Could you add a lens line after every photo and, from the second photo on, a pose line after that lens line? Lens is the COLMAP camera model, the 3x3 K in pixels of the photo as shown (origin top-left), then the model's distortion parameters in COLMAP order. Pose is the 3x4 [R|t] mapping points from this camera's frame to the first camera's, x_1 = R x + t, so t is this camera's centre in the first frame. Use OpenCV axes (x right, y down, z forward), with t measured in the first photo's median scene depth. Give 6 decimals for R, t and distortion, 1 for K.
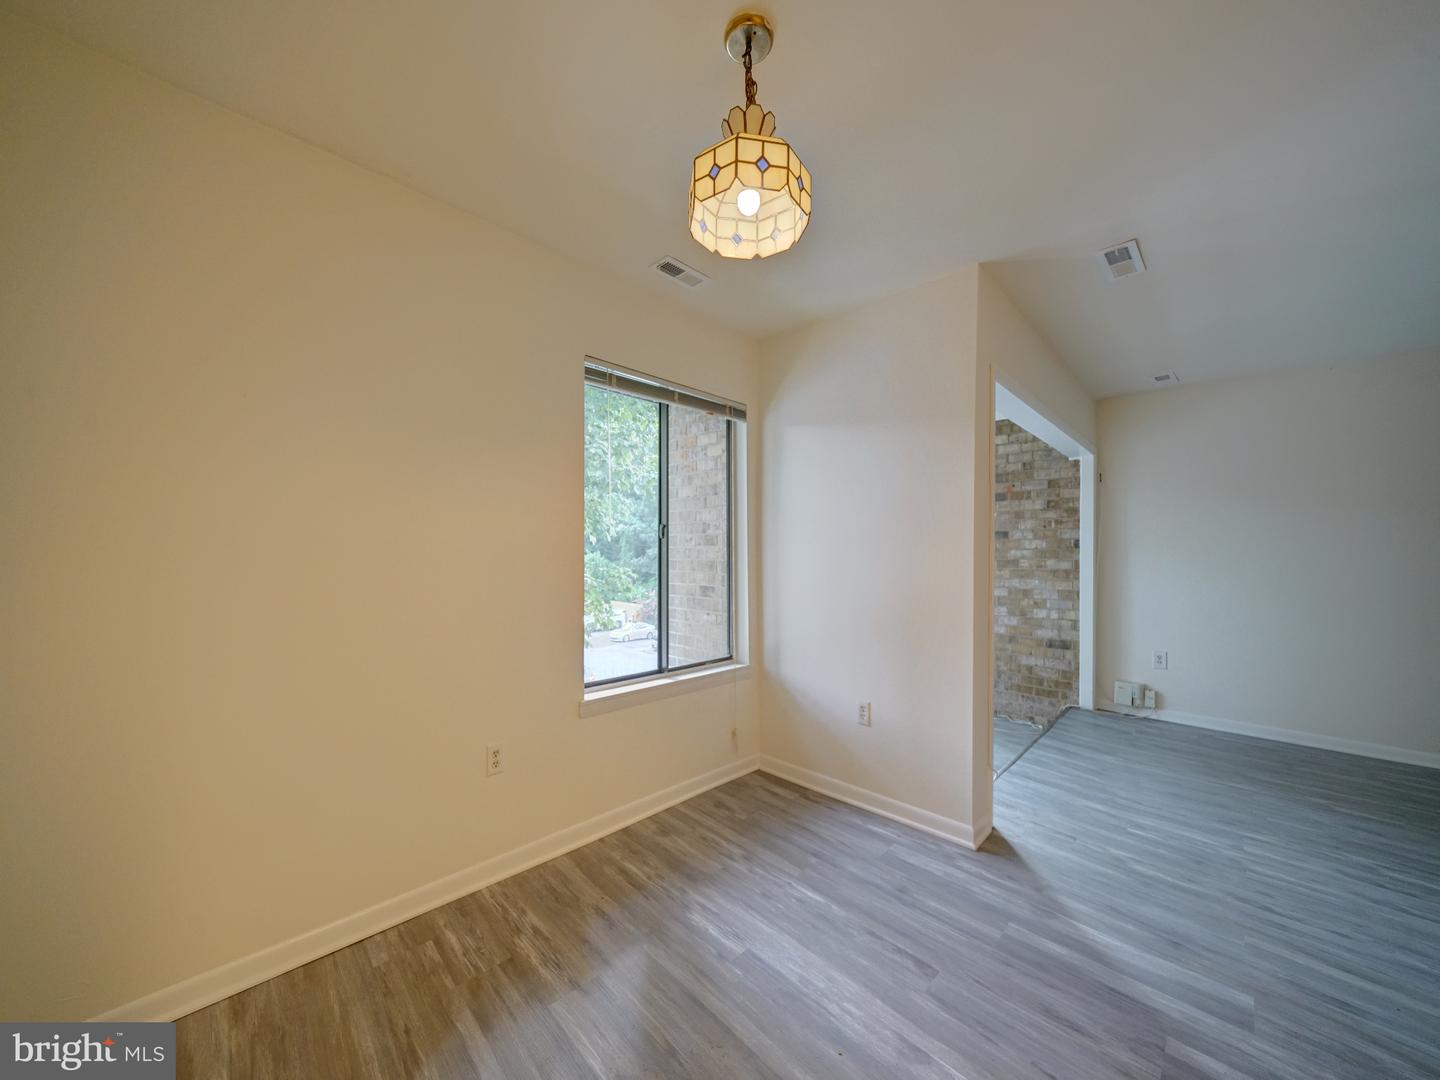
lens RADIAL K [[519.5, 0, 710.4], [0, 519.5, 549.6], [0, 0, 1]] dist [-0.016922, 0.000431]
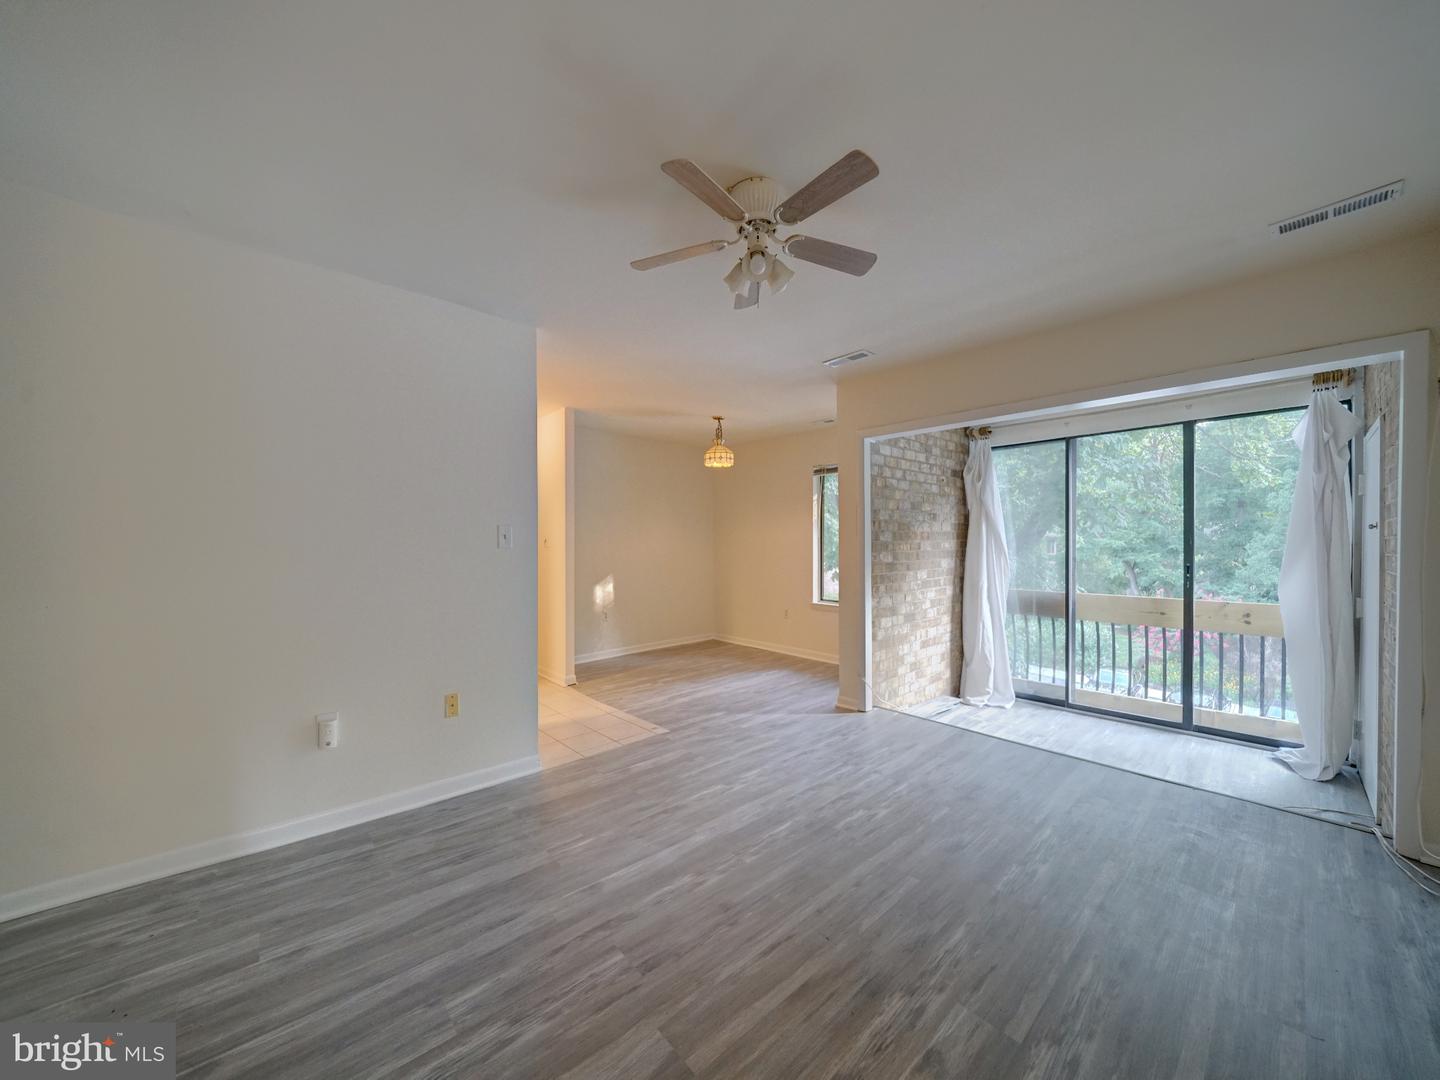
lens RADIAL K [[519.5, 0, 710.4], [0, 519.5, 549.6], [0, 0, 1]] dist [-0.016922, 0.000431]
pose [[-0.050042, 0.008956, -0.998707, 1.946741], [0.009863, 0.999915, 0.008472, 0.001790], [0.998698, -0.009426, -0.050126, 0.527260]]
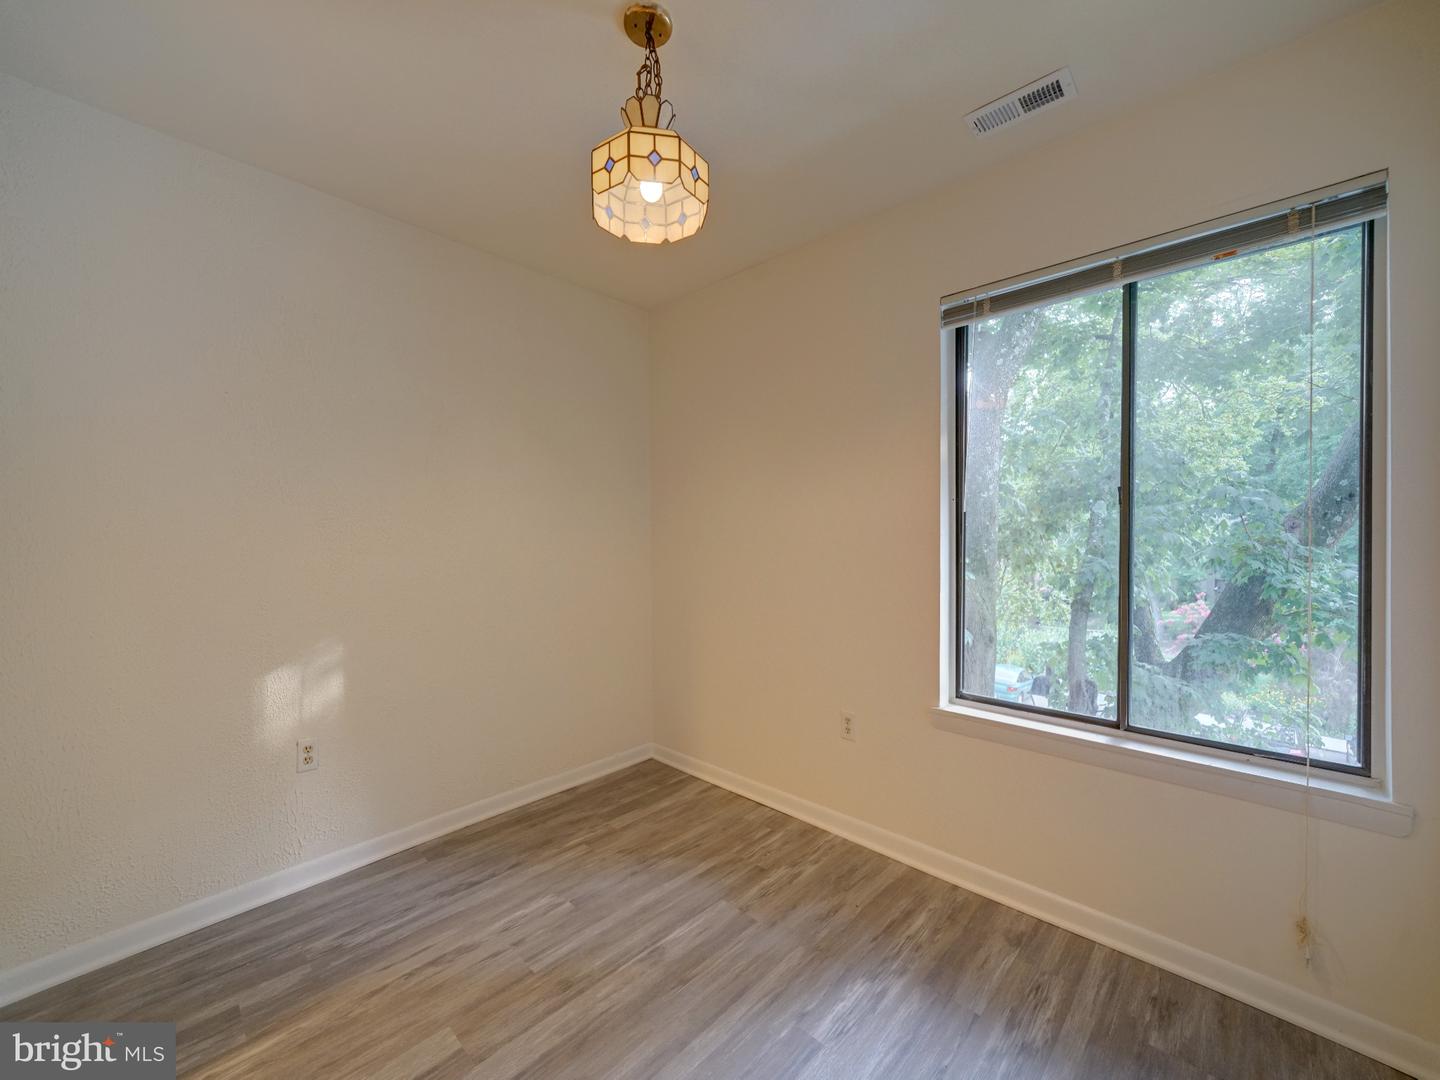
lens RADIAL K [[565.3, 0, 709.5], [0, 565.3, 546.0], [0, 0, 1]] dist [-0.010346, 0.000324]
pose [[0.025548, 0.010935, -0.999614, 0.557851], [0.011014, 0.999876, 0.011220, 0.008673], [0.999613, -0.011296, 0.025424, 0.504720]]
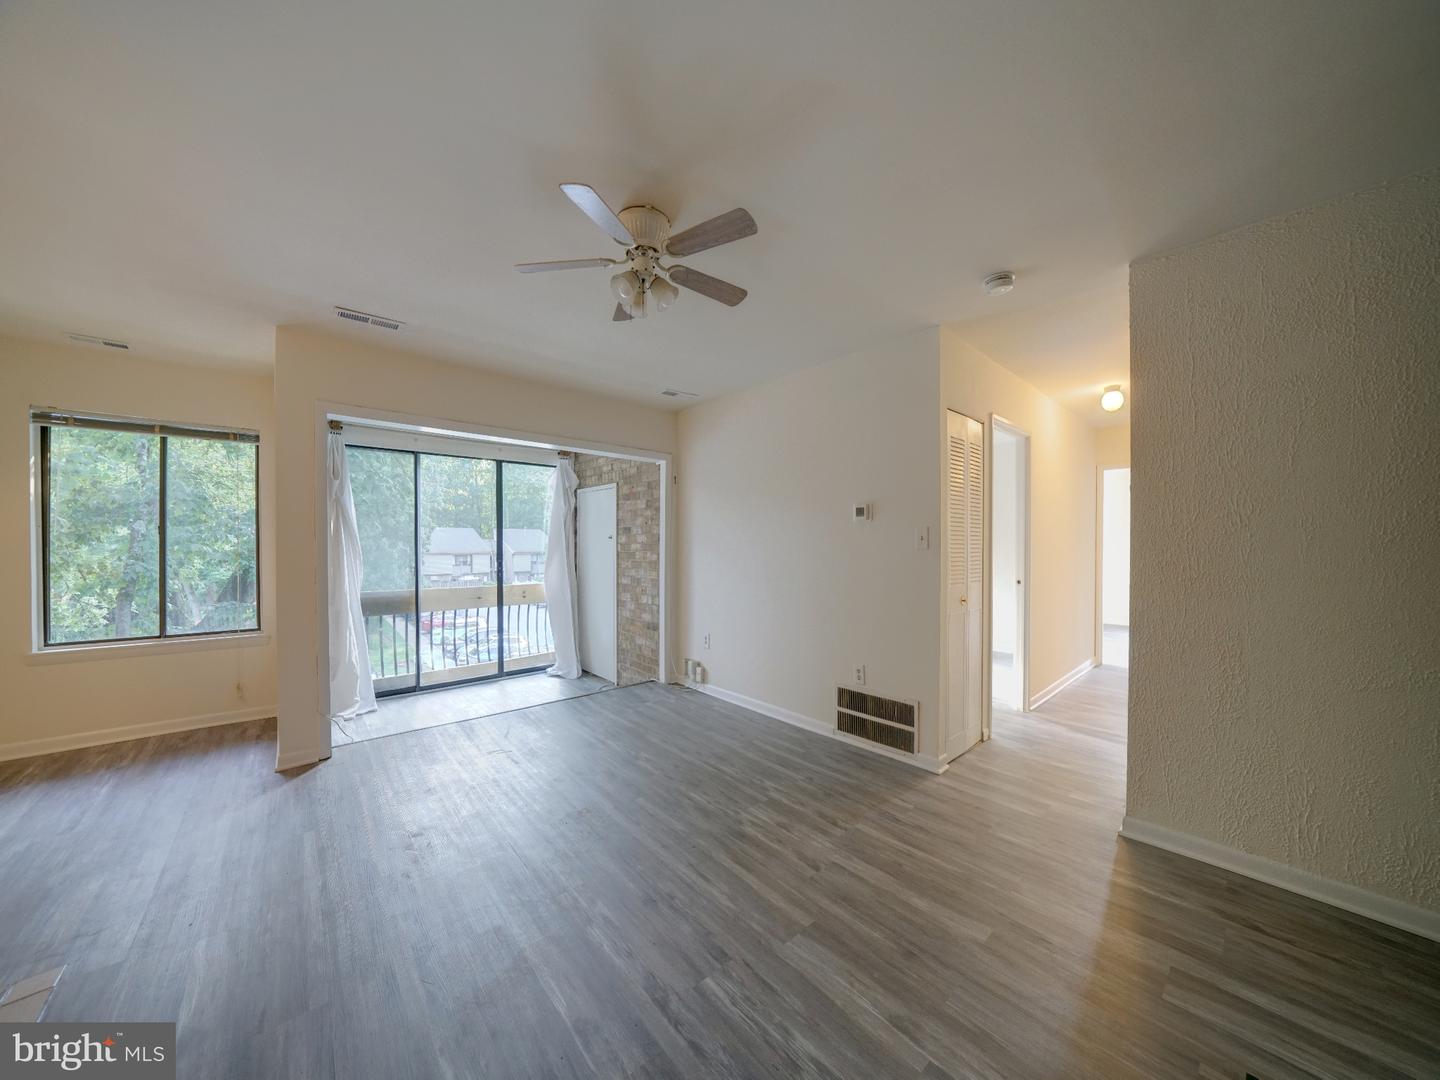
lens RADIAL K [[498.9, 0, 711.7], [0, 498.9, 547.2], [0, 0, 1]] dist [-0.025891, 0.002645]
pose [[0.998229, -0.000875, -0.059484, 1.394515], [0.001620, 0.999921, 0.012482, -0.008295], [0.059469, -0.012556, 0.998151, -0.148541]]
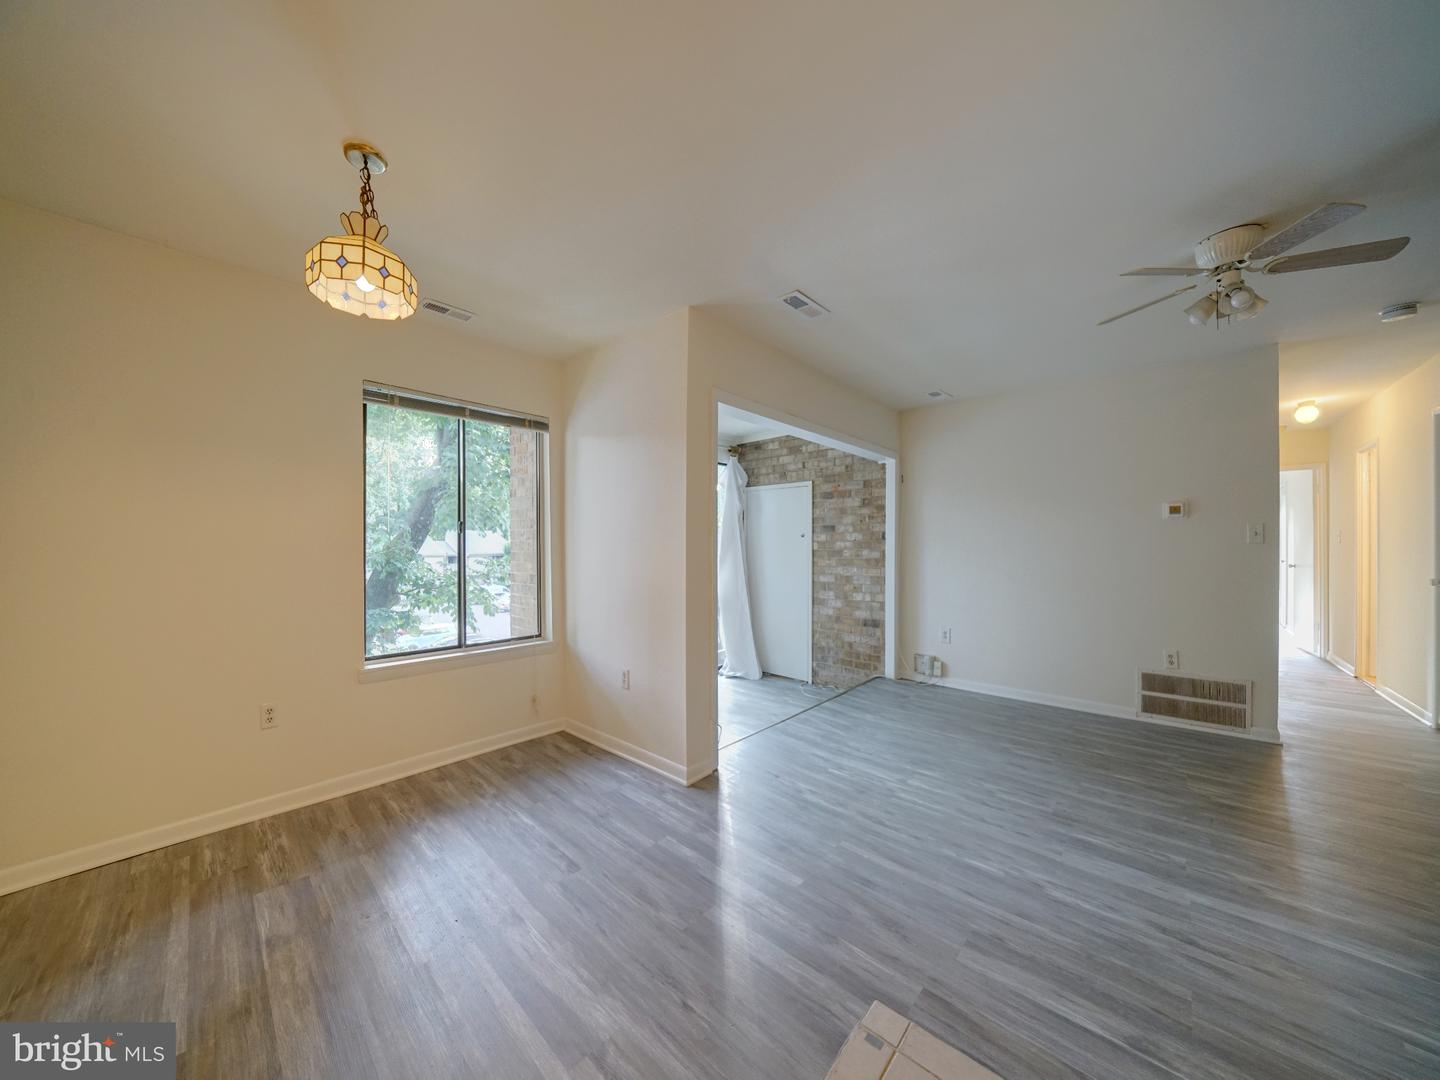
lens RADIAL K [[498.9, 0, 711.7], [0, 498.9, 547.2], [0, 0, 1]] dist [-0.025891, 0.002645]
pose [[0.998668, -0.005244, 0.051332, 0.420135], [0.004743, 0.999940, 0.009888, 0.001188], [-0.051381, -0.009632, 0.998633, -0.146906]]
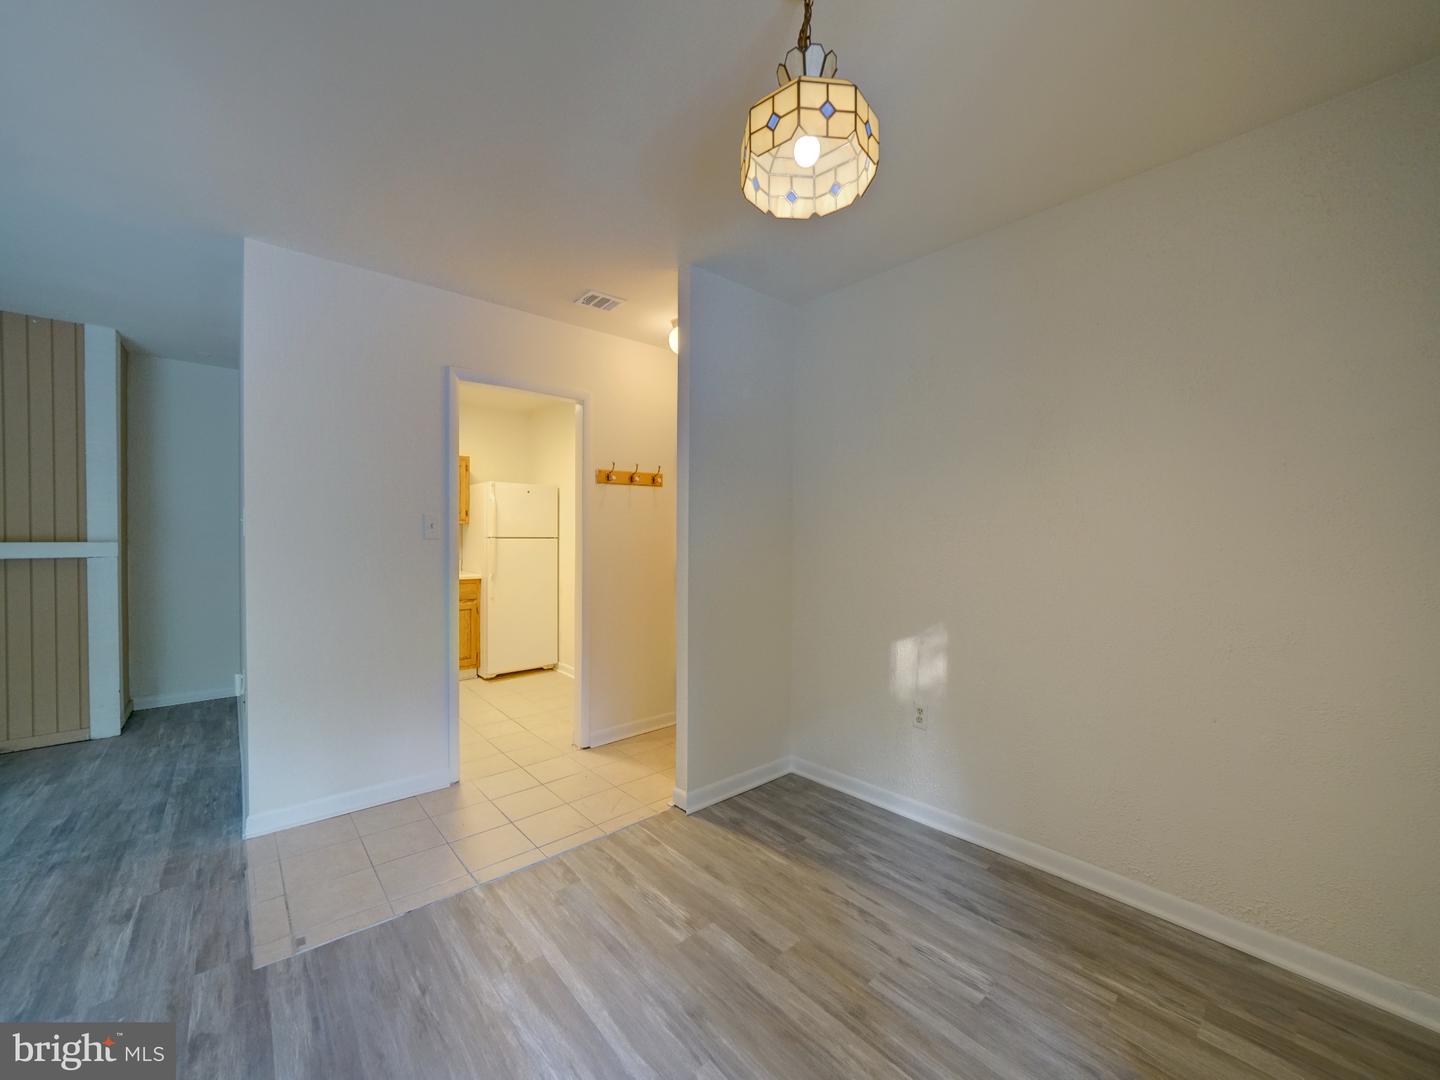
lens RADIAL K [[559.0, 0, 713.4], [0, 559.0, 543.0], [0, 0, 1]] dist [-0.009909, 0.000512]
pose [[-0.998426, -0.012154, 0.054758, 0.084186], [-0.011668, 0.999890, 0.009177, 0.002324], [-0.054863, 0.008523, -0.998458, 0.924394]]
